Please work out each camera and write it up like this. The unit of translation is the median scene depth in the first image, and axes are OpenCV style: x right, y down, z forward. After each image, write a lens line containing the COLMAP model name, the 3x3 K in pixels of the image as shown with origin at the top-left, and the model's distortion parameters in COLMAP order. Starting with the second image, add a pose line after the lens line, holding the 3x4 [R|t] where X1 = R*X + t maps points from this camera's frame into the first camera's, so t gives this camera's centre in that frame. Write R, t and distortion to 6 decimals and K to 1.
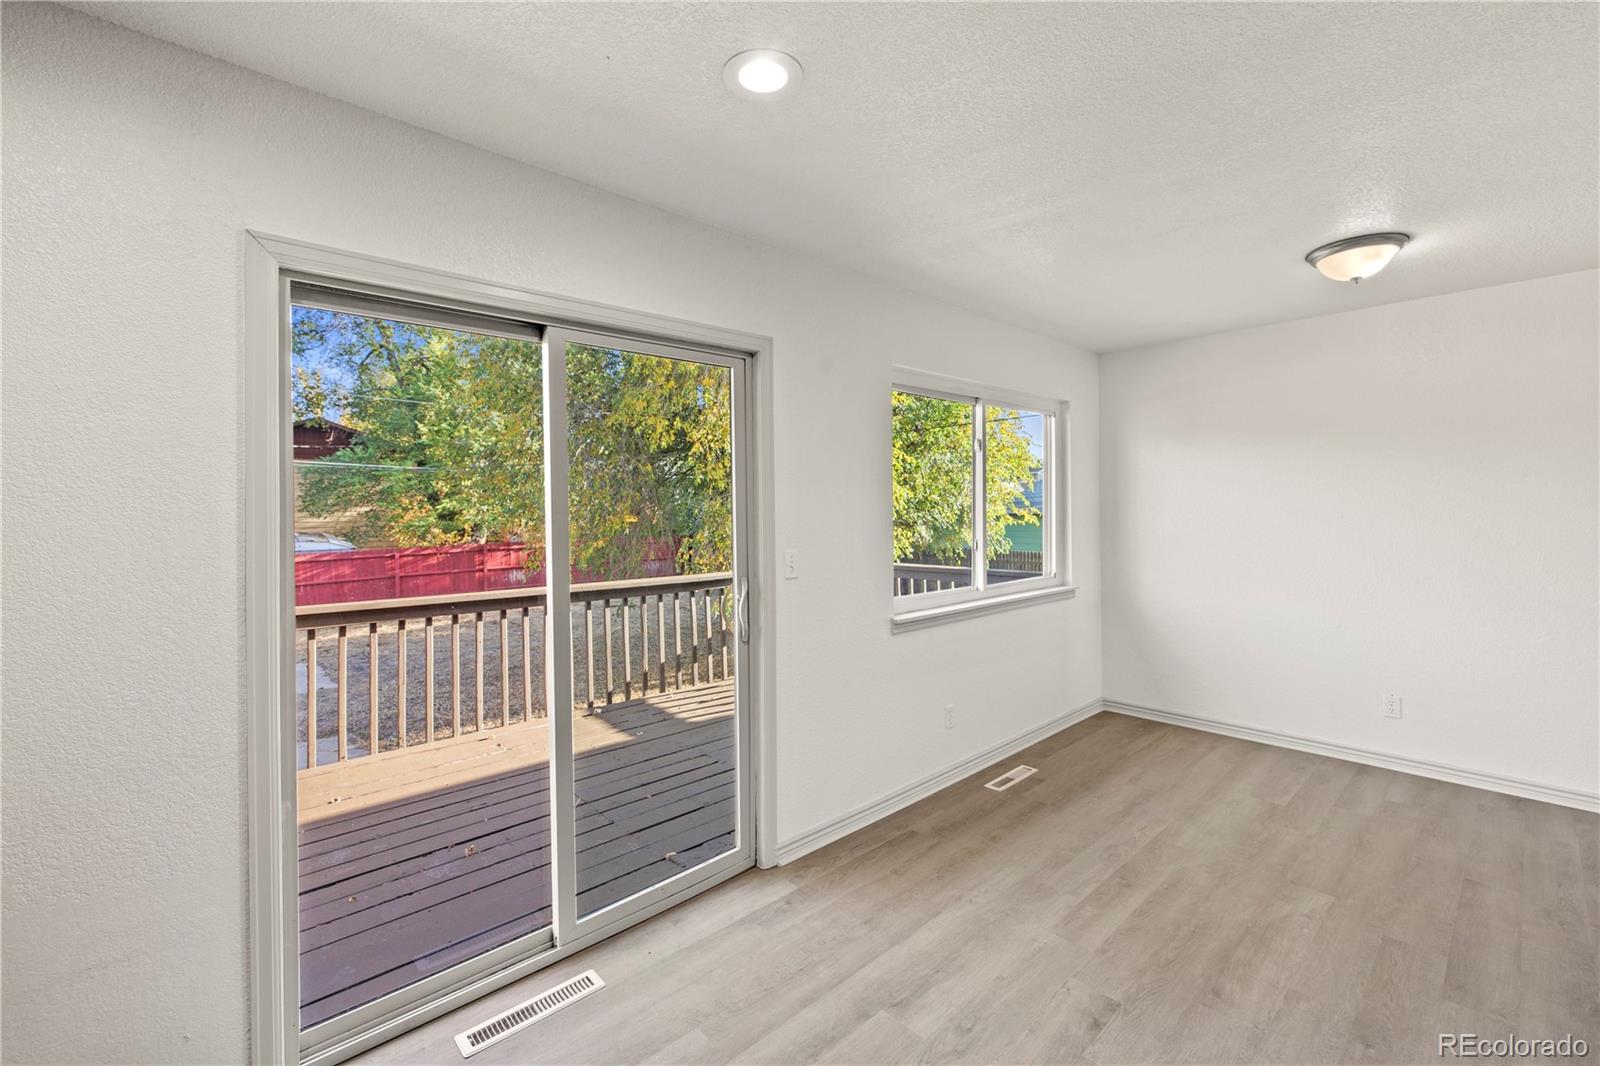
lens RADIAL K [[675.2, 0, 789.9], [0, 675.2, 509.3], [0, 0, 1]] dist [-0.000393, -0.000254]
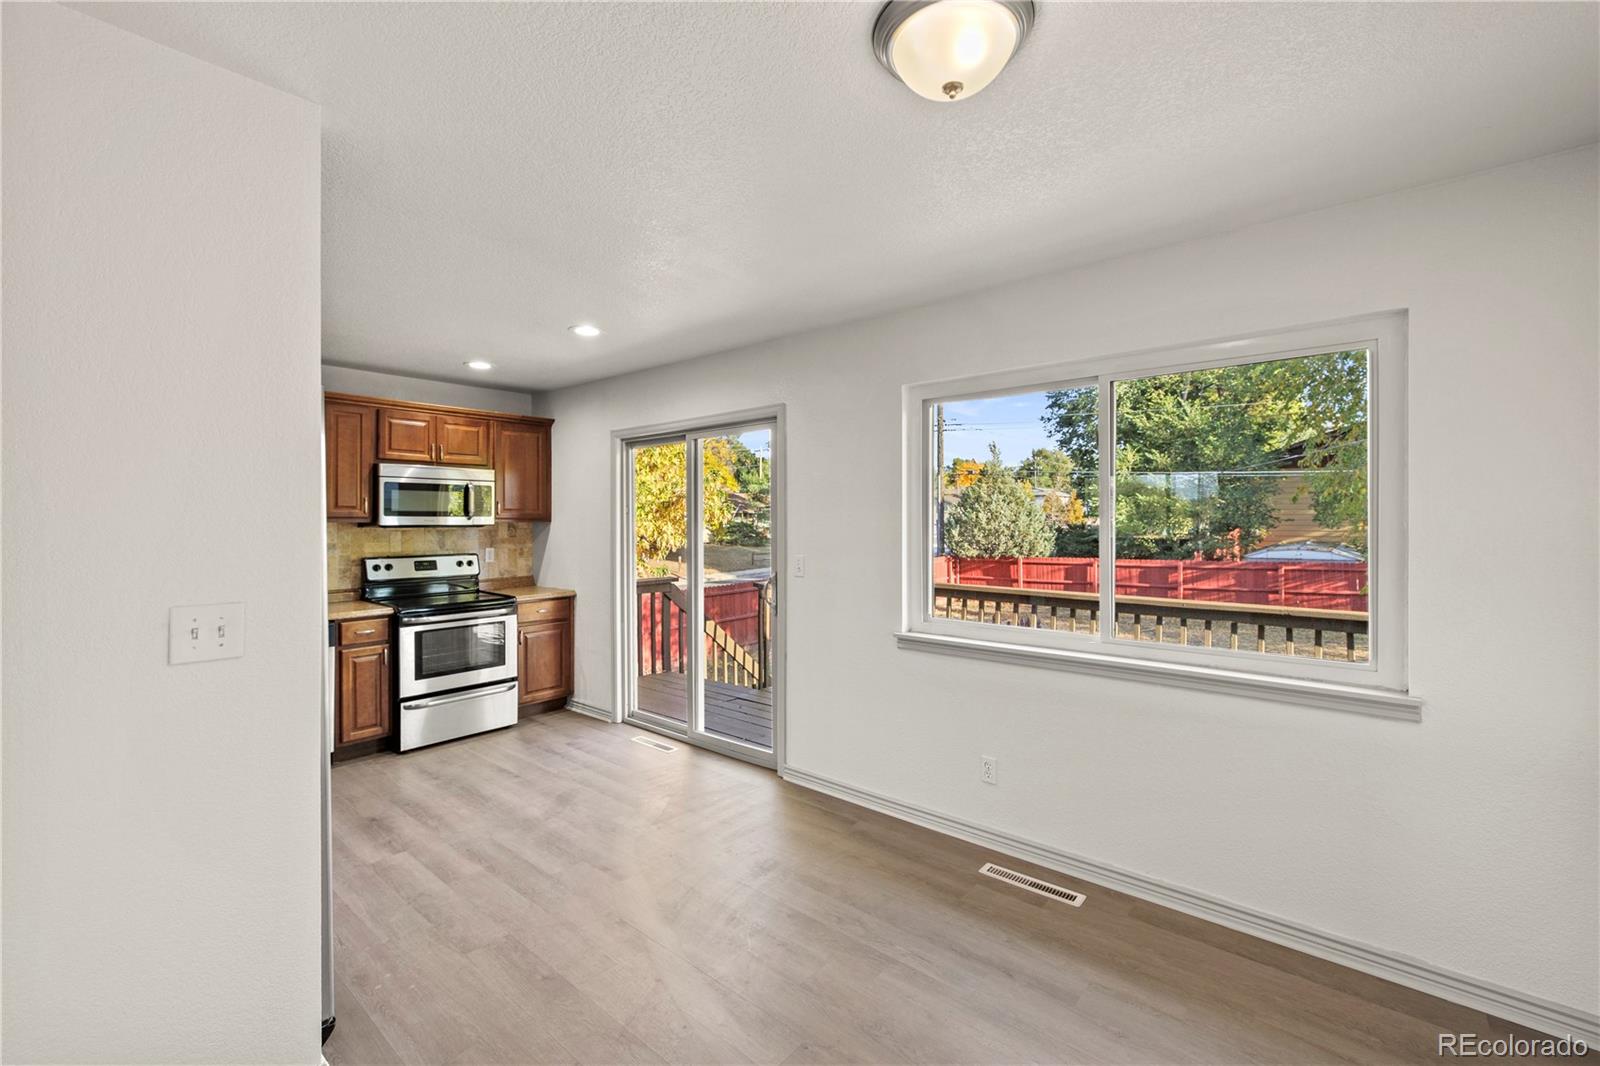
lens RADIAL K [[676.7, 0, 788.3], [0, 676.7, 514.4], [0, 0, 1]] dist [-0.000886, 0.000080]
pose [[0.121334, 0.000337, -0.992612, 1.443622], [-0.000603, 1.000000, 0.000266, -0.021780], [0.992612, 0.000566, 0.121334, 0.879980]]
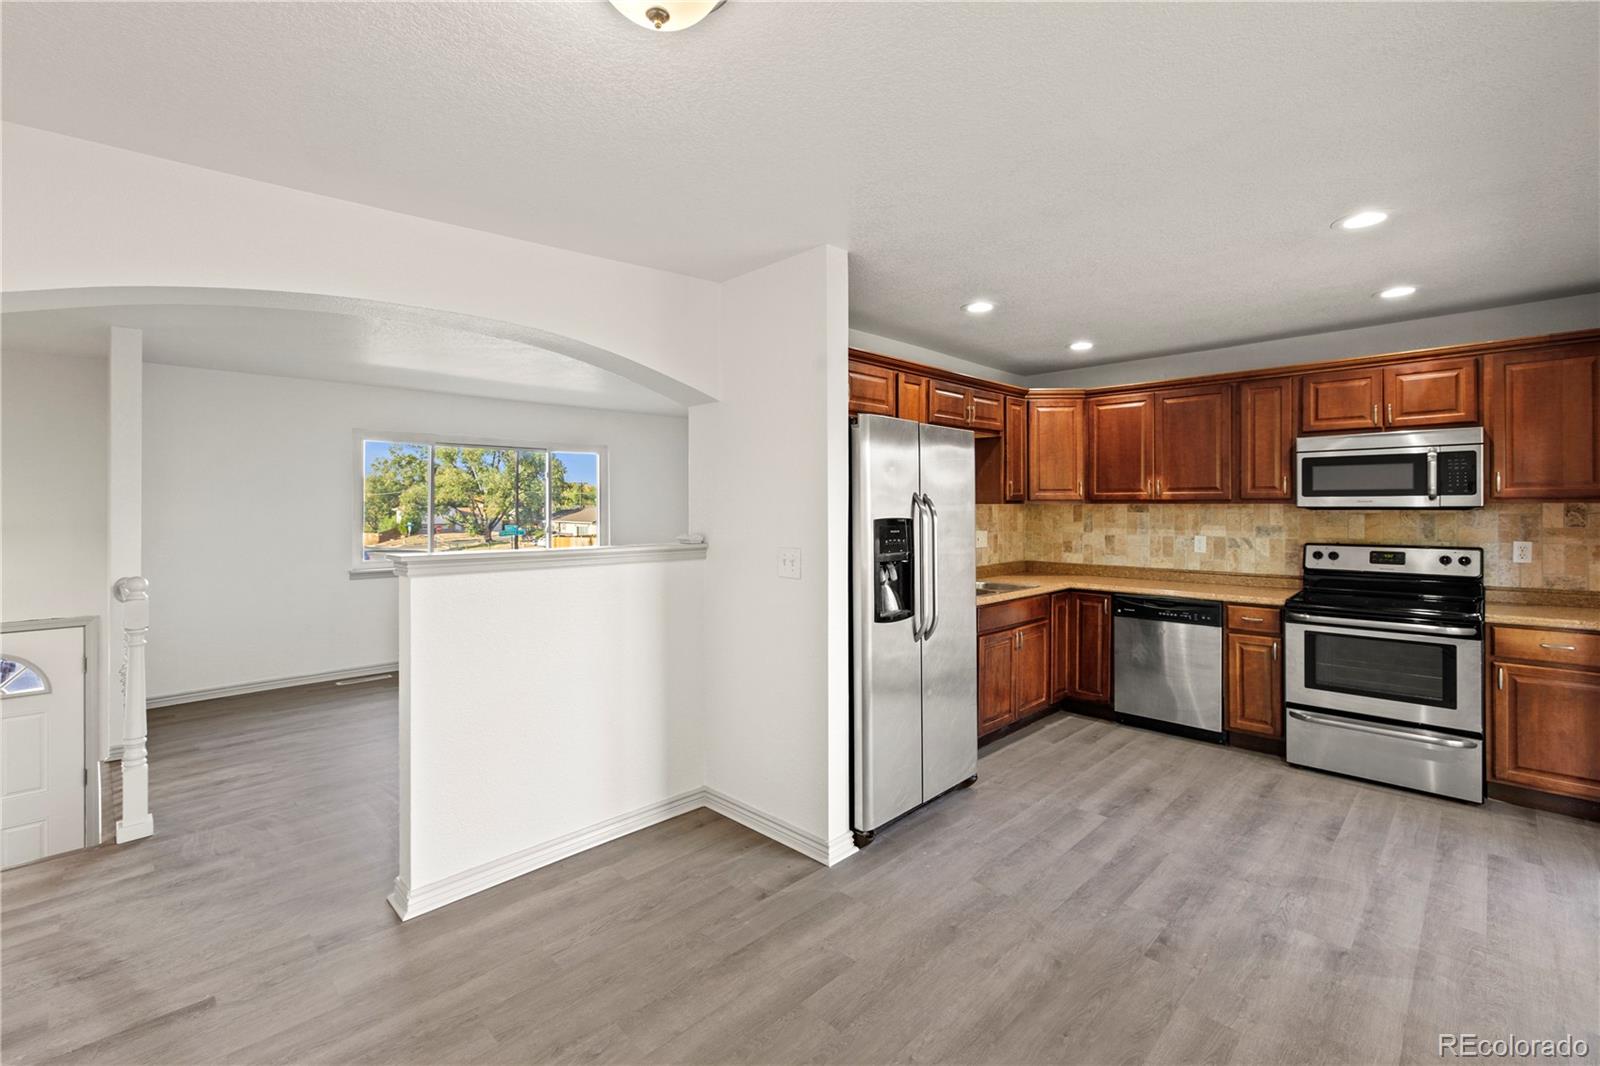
lens RADIAL K [[689.0, 0, 784.5], [0, 689.0, 503.0], [0, 0, 1]] dist [-0.001588, -0.000392]
pose [[-0.999315, 0.013301, -0.034549, 0.833365], [0.013402, 0.999907, -0.002710, -0.013700], [0.034509, -0.003171, -0.999399, 1.584583]]
